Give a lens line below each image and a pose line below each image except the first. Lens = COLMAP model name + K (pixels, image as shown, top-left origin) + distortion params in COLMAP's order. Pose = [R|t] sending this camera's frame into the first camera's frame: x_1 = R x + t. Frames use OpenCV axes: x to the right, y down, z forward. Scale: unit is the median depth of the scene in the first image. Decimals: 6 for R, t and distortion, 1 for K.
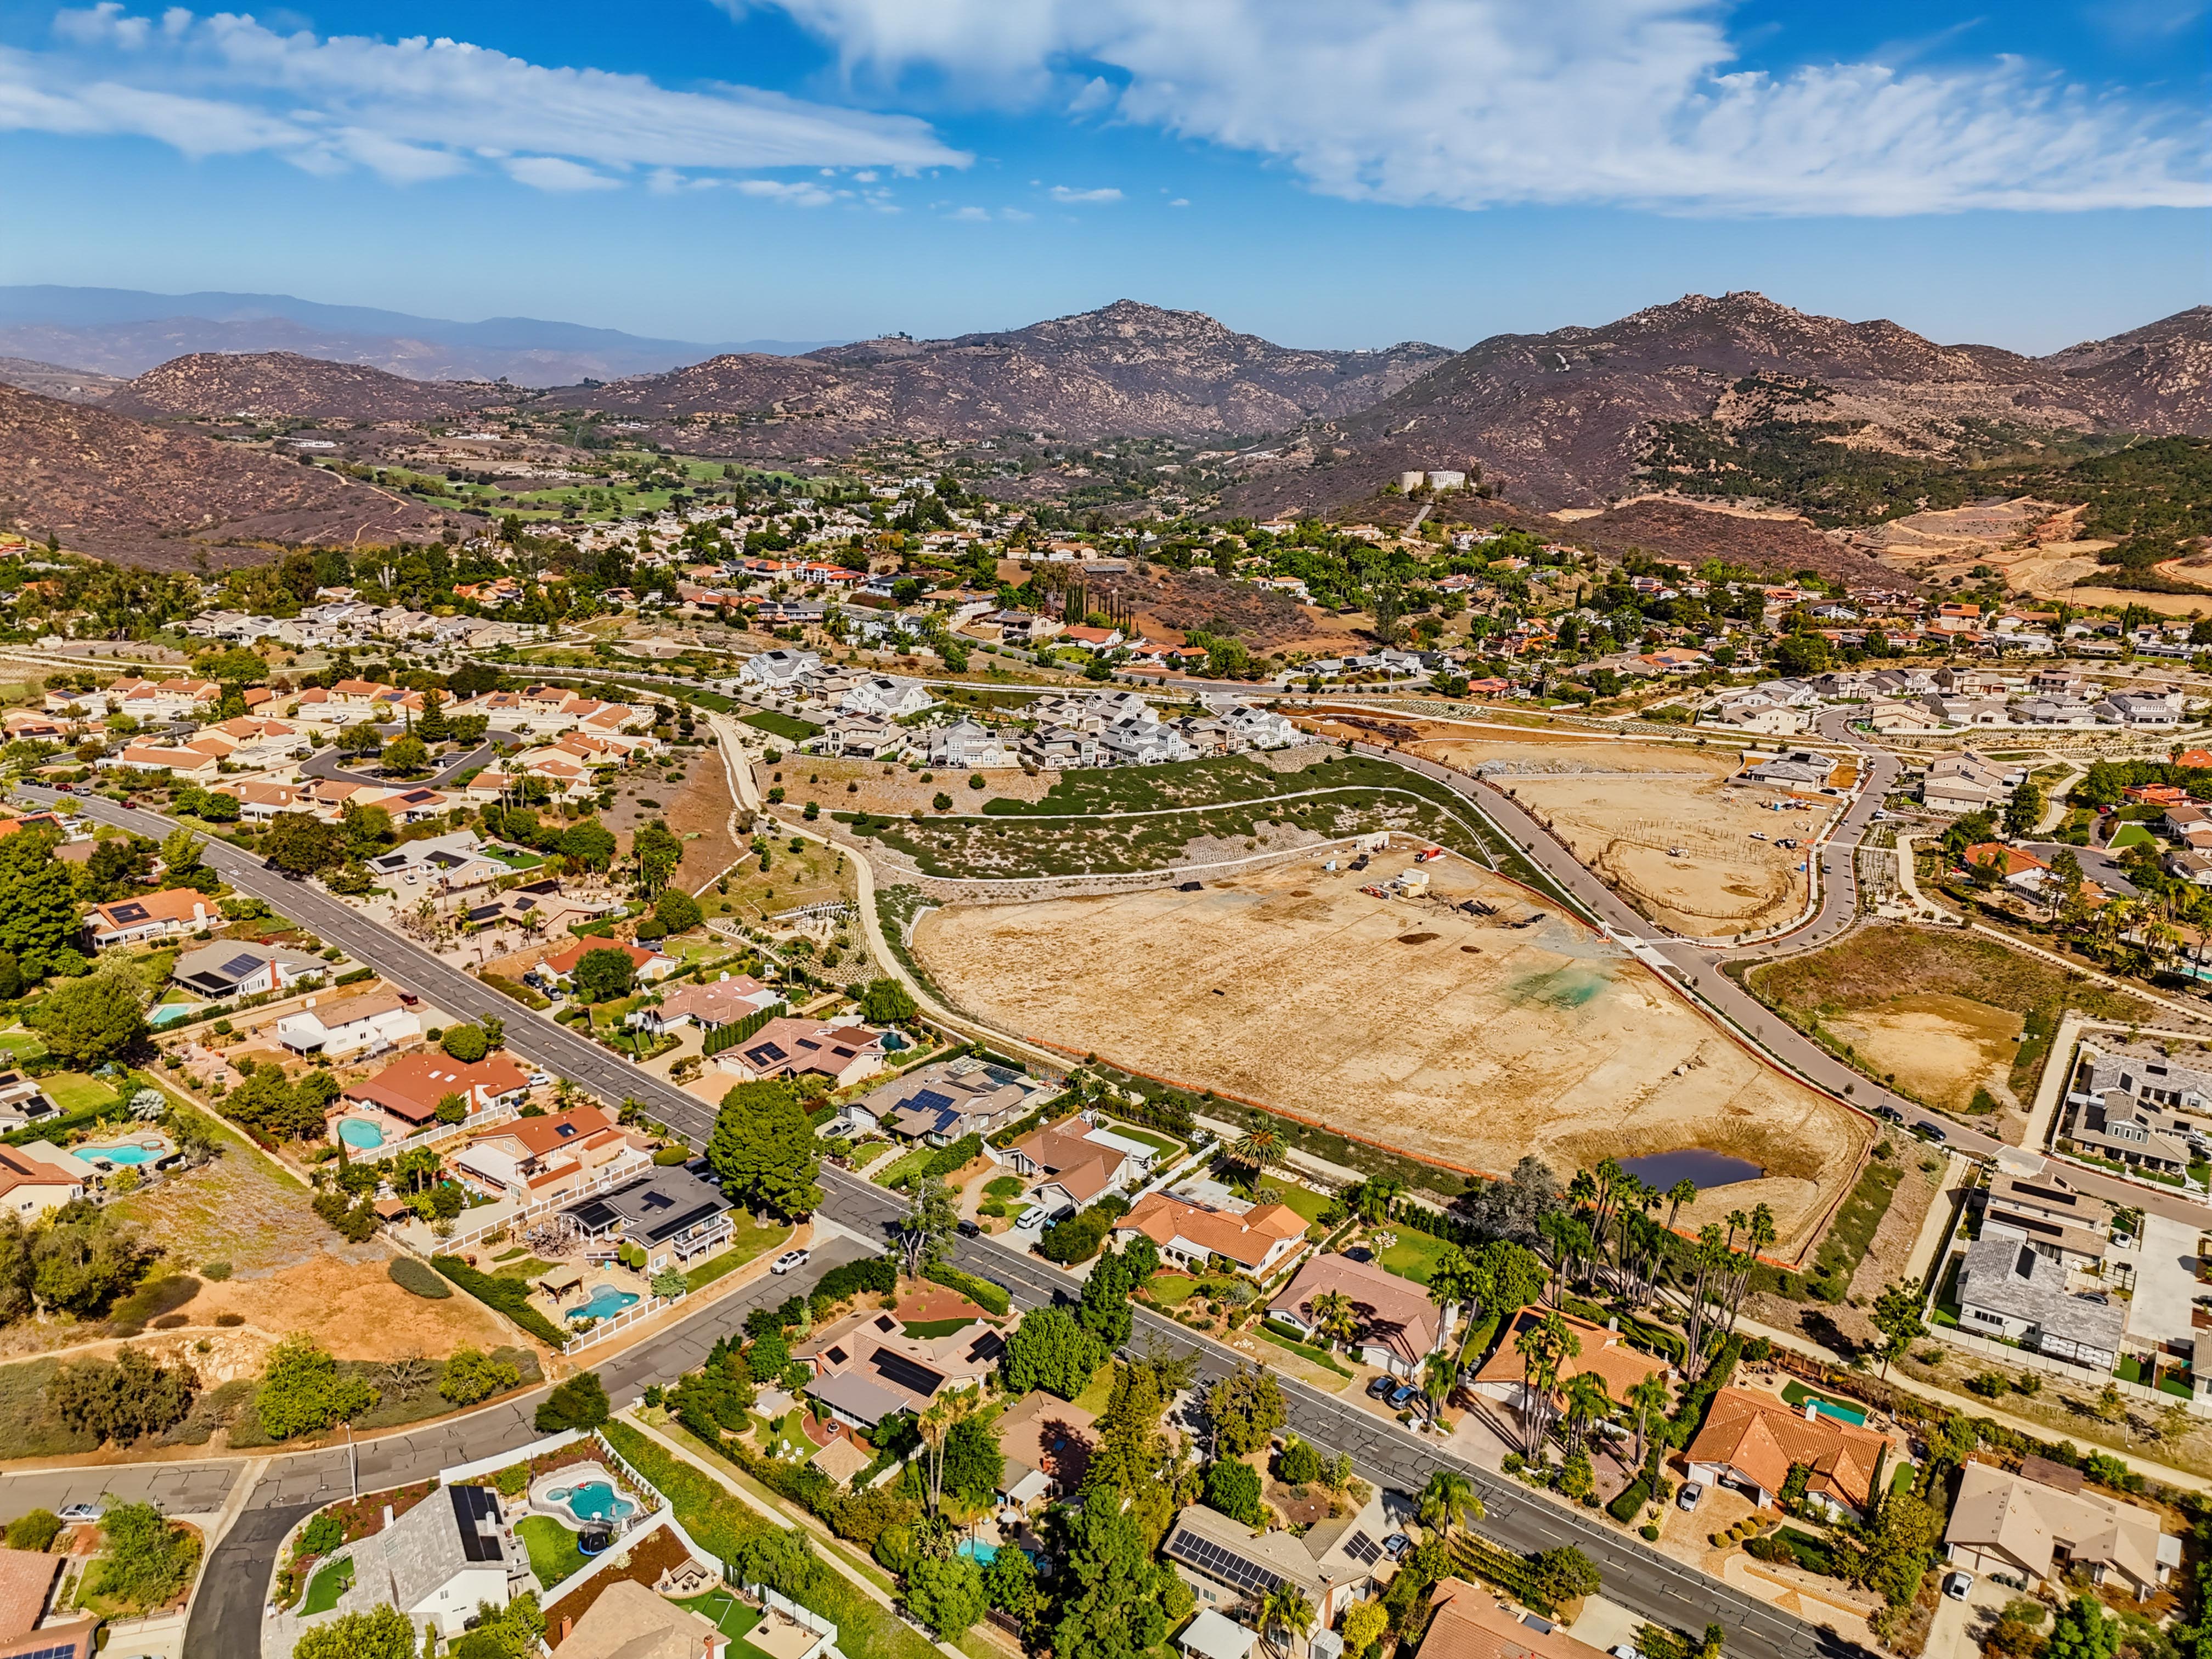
lens RADIAL K [[1622.0, 0, 1107.6], [0, 1622.0, 823.0], [0, 0, 1]] dist [0.117299, -0.160047]
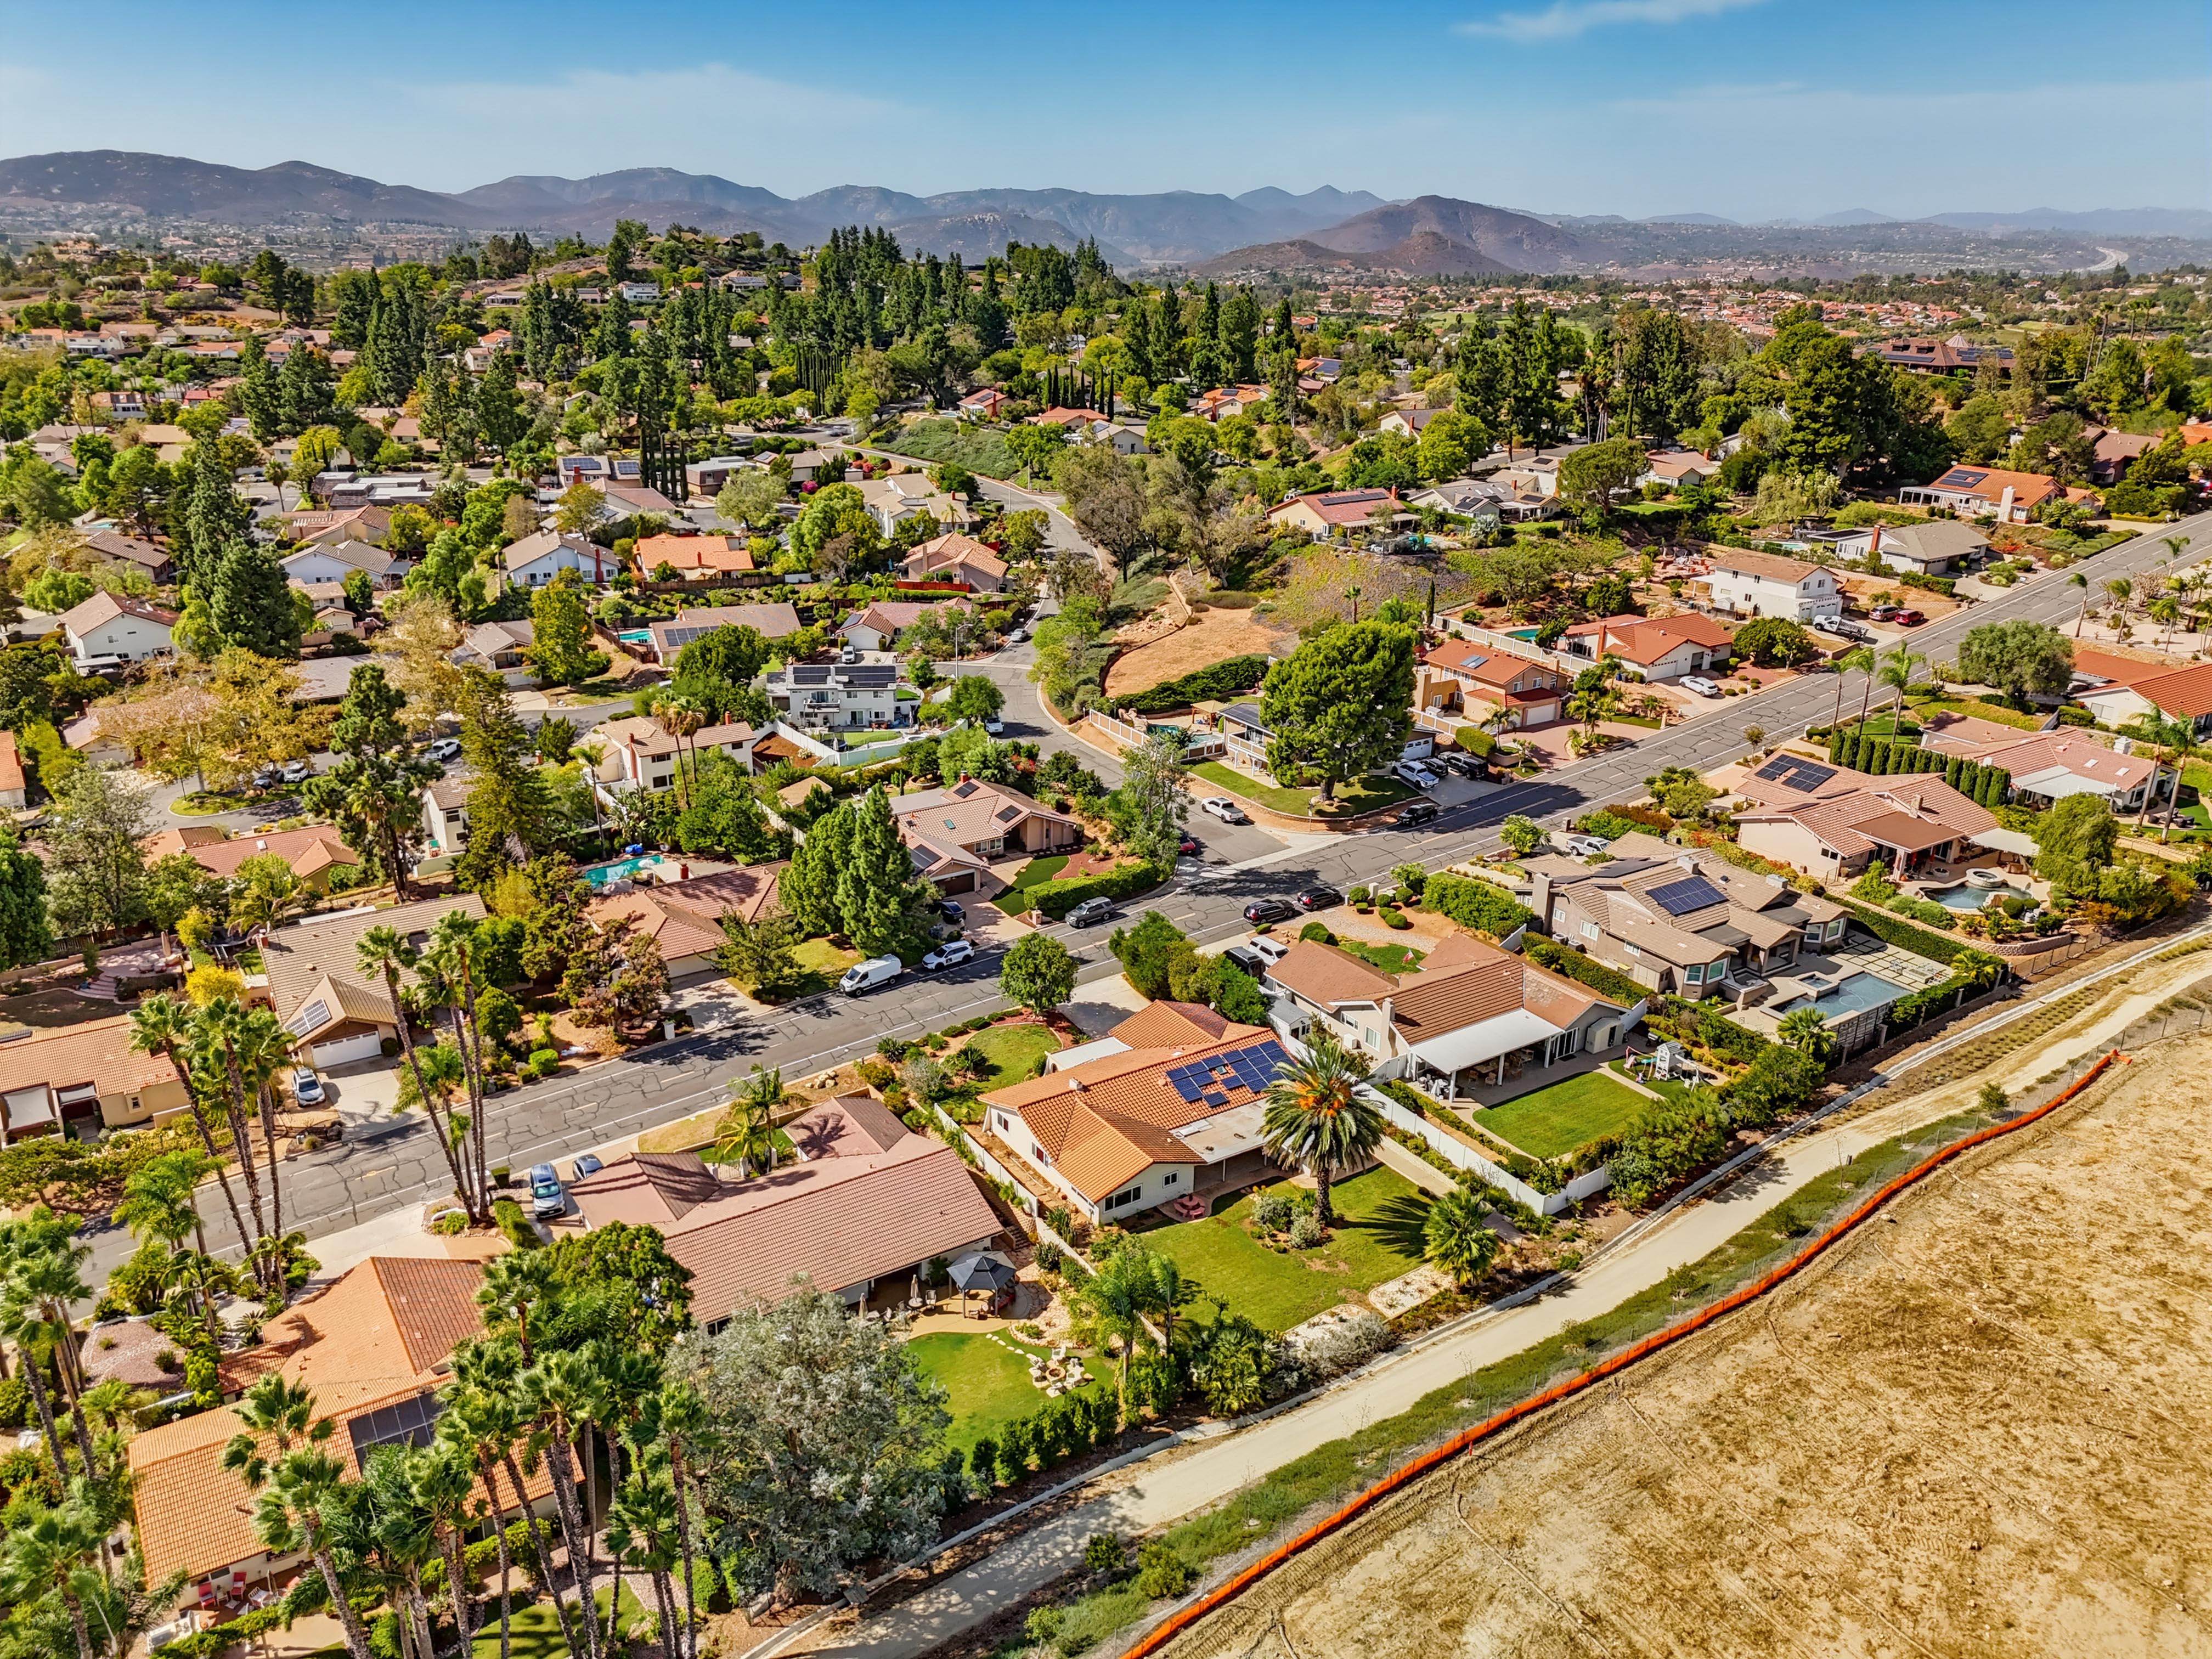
lens RADIAL K [[1628.0, 0, 1108.6], [0, 1628.0, 827.2], [0, 0, 1]] dist [0.078078, -0.080208]
pose [[-0.362030, 0.292871, -0.884964, 0.294781], [-0.263246, 0.878598, 0.398455, -0.009263], [0.894223, 0.377216, -0.240982, 0.663725]]
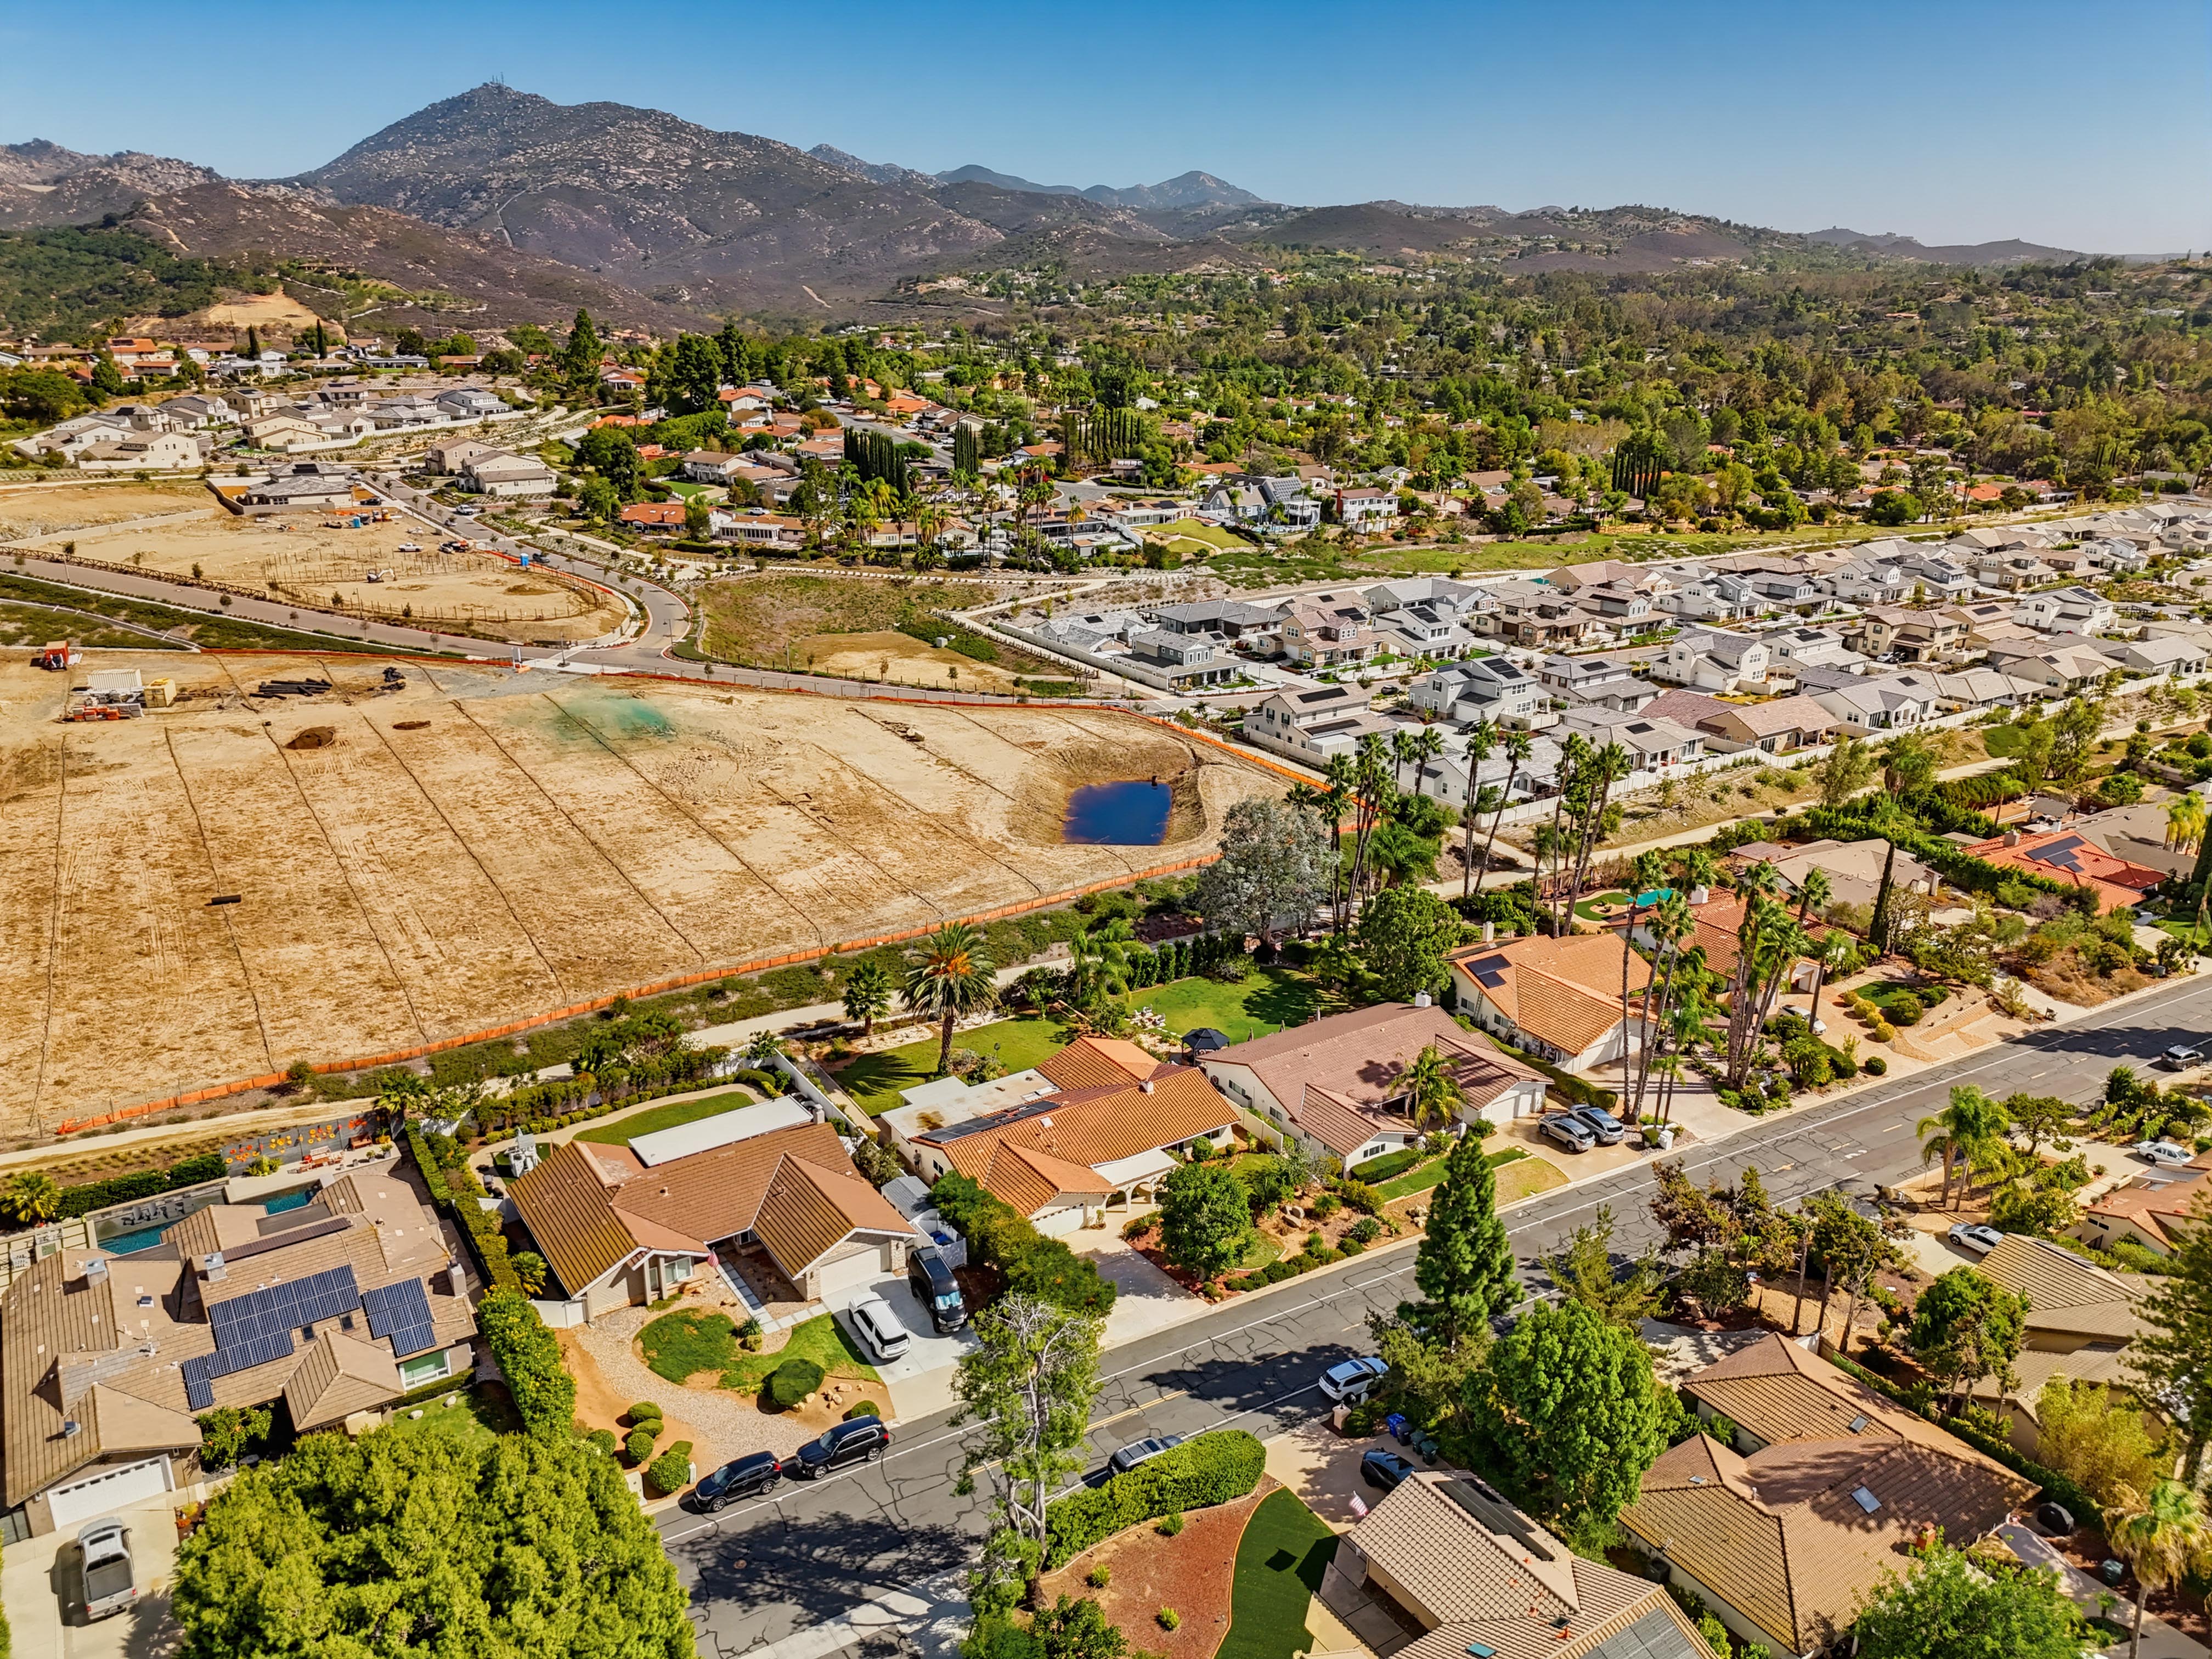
lens RADIAL K [[1628.0, 0, 1108.6], [0, 1628.0, 827.2], [0, 0, 1]] dist [0.078078, -0.080208]
pose [[0.364072, -0.318588, 0.875188, -0.212853], [0.238659, 0.940214, 0.242979, 0.024093], [-0.900274, 0.120410, 0.418339, 0.473485]]
